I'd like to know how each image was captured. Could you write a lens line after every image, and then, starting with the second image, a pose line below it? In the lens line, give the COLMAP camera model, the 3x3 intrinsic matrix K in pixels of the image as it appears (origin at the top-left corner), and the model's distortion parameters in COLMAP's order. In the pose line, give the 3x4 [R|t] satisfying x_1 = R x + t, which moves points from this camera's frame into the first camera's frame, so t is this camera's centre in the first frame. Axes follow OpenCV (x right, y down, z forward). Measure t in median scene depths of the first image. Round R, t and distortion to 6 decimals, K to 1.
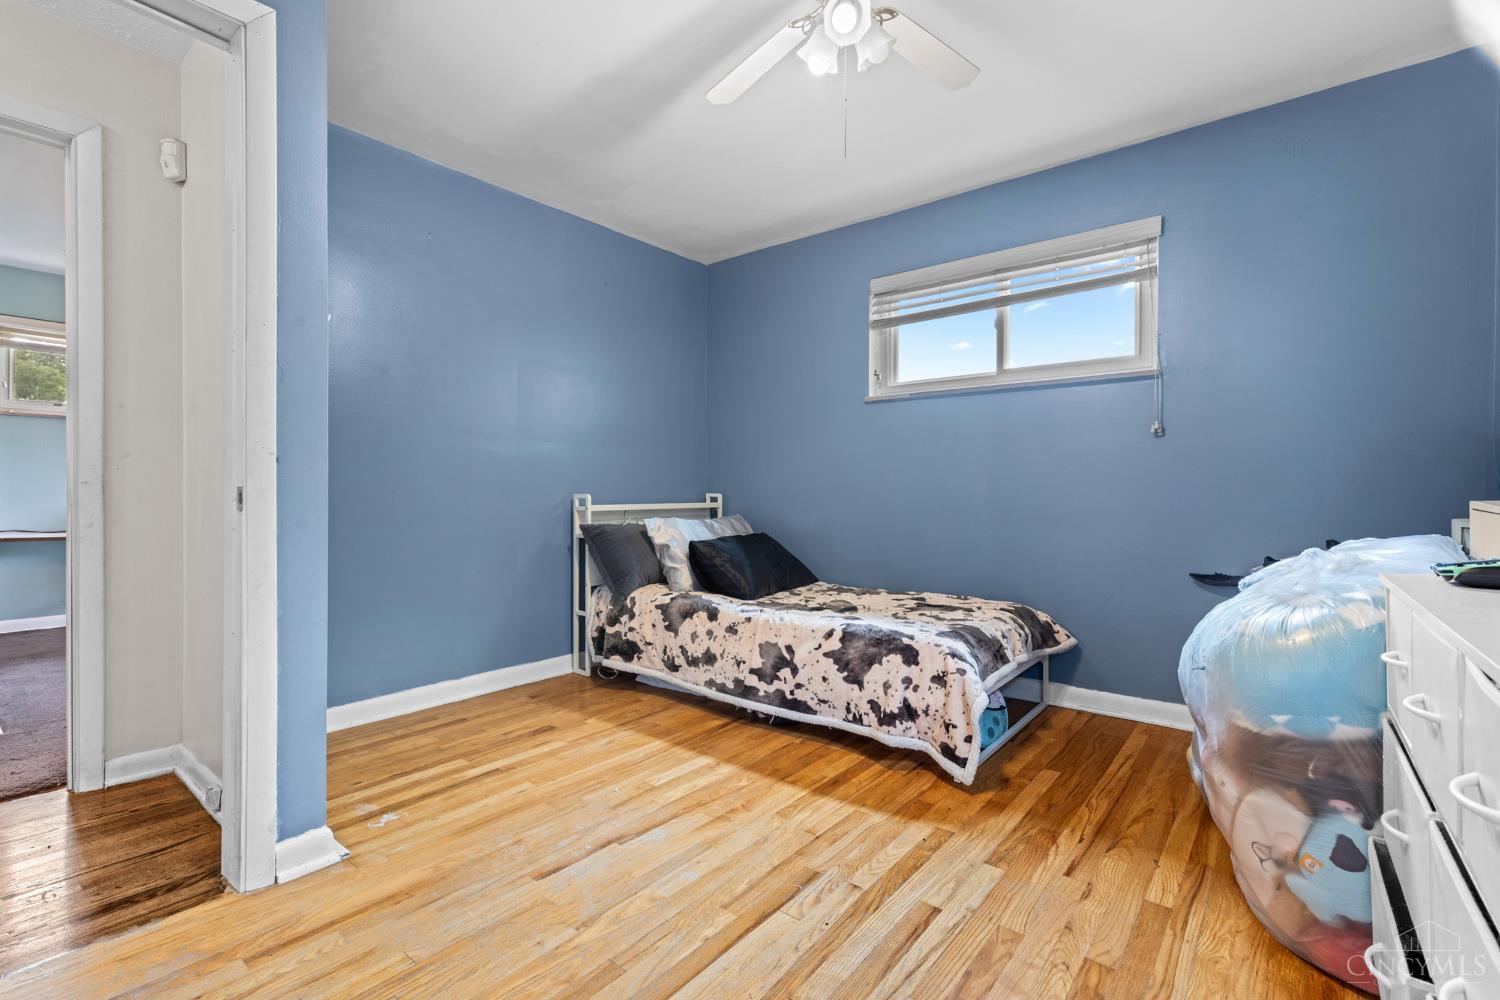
lens RADIAL K [[678.2, 0, 747.6], [0, 678.2, 495.4], [0, 0, 1]] dist [0.000880, -0.000034]
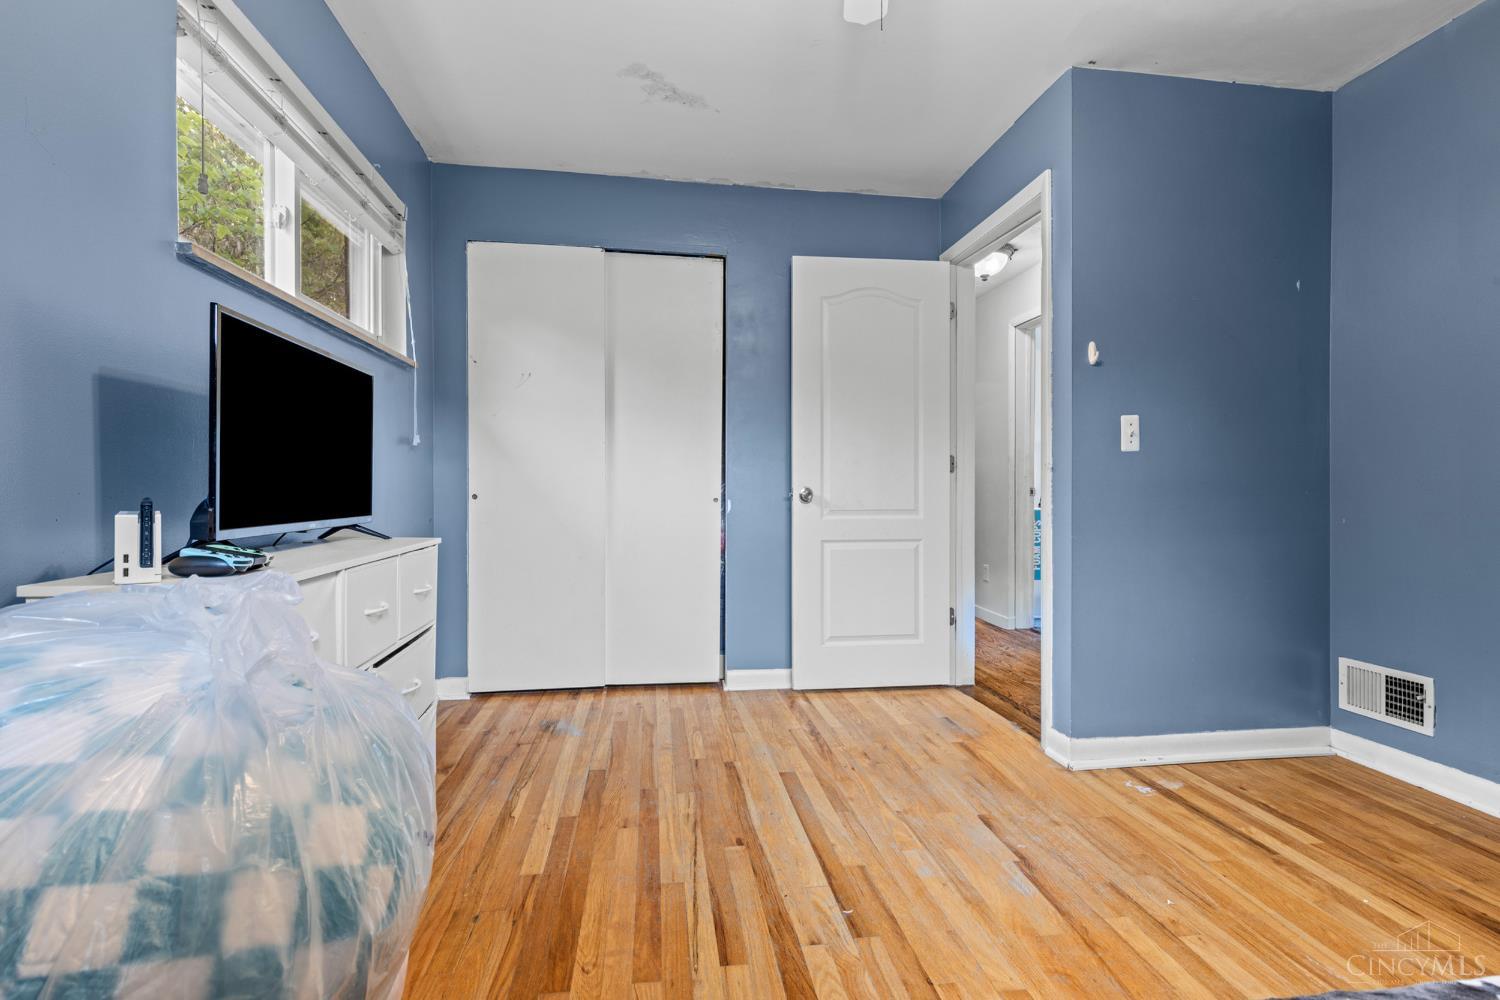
lens RADIAL K [[678.2, 0, 749.2], [0, 678.2, 493.0], [0, 0, 1]] dist [0.000880, -0.000034]
pose [[-0.681756, -0.000214, -0.731580, 0.773285], [-0.009635, 0.999916, 0.008686, -0.010461], [0.731517, 0.012970, -0.681700, 1.381870]]
